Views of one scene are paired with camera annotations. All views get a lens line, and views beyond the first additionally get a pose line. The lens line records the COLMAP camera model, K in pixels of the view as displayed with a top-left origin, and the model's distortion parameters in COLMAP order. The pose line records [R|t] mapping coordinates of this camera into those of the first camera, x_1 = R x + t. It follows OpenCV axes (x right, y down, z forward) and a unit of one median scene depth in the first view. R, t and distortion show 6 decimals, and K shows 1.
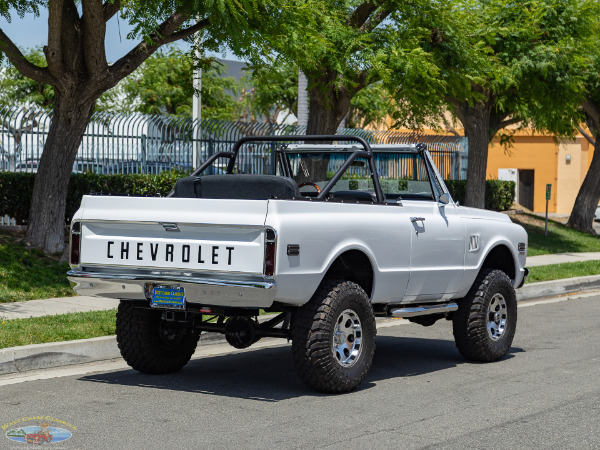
lens RADIAL K [[1323.1, 0, 300.7], [0, 1323.1, 219.7], [0, 0, 1]] dist [-0.117146, 0.000000]
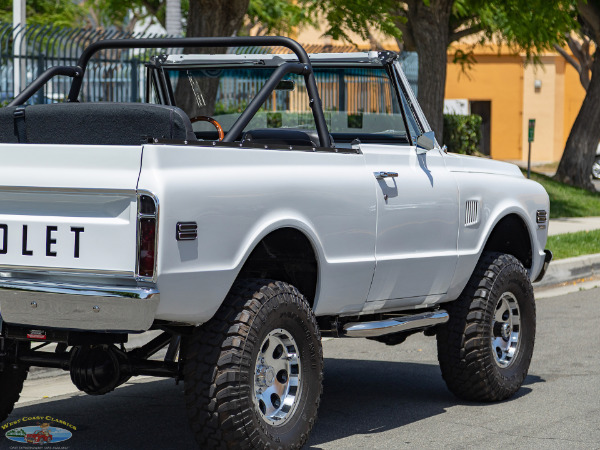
lens RADIAL K [[1791.4, 0, 296.5], [0, 1791.4, 222.4], [0, 0, 1]] dist [-0.033532, 0.000000]
pose [[0.997290, -0.011708, 0.072639, -0.012610], [0.009635, 0.999538, 0.028825, -0.002698], [-0.072943, -0.028047, 0.996942, 0.182304]]
